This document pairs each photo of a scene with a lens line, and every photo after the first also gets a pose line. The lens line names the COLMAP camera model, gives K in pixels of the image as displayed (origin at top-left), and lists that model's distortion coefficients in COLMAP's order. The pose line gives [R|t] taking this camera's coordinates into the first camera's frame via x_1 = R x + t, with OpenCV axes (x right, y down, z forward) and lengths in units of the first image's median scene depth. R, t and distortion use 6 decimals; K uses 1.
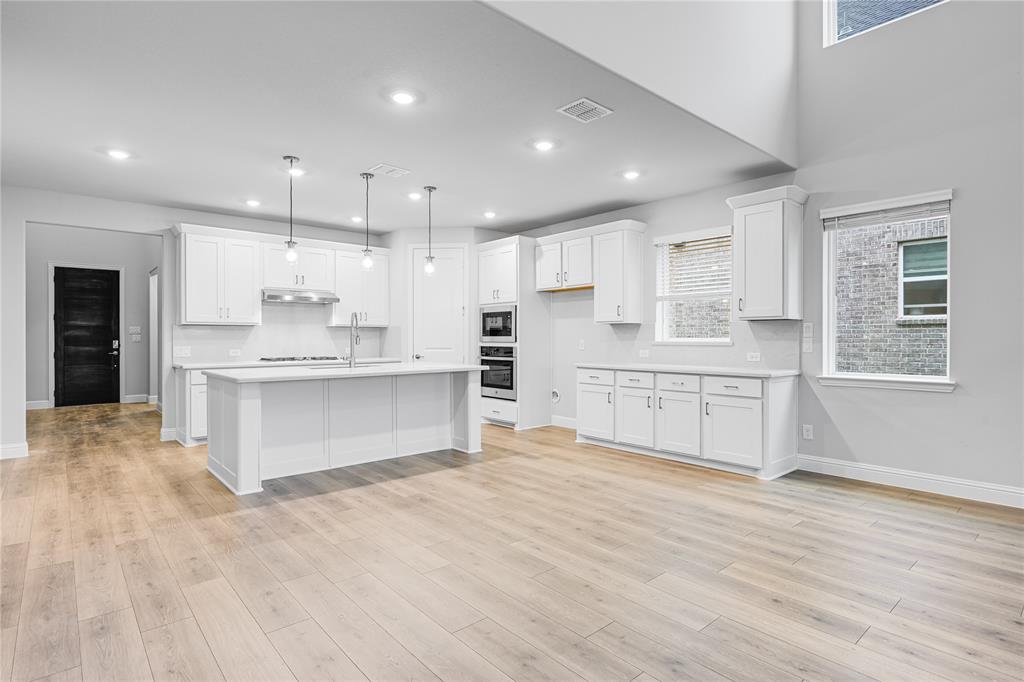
lens RADIAL K [[528.0, 0, 512.2], [0, 528.0, 345.3], [0, 0, 1]] dist [-0.001432, 0.000591]
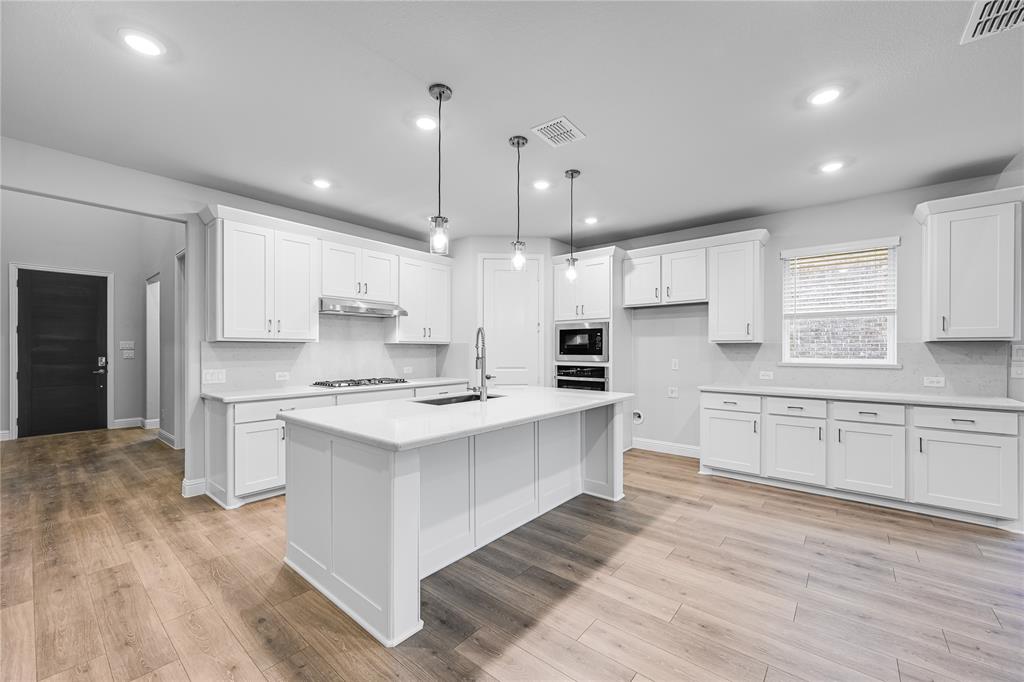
lens RADIAL K [[411.2, 0, 518.7], [0, 411.2, 354.5], [0, 0, 1]] dist [0.000187, 0.000386]
pose [[0.986584, 0.000391, 0.163253, -0.301622], [0.000057, 0.999996, -0.002738, -0.018926], [-0.163254, 0.002711, 0.986580, 0.357981]]
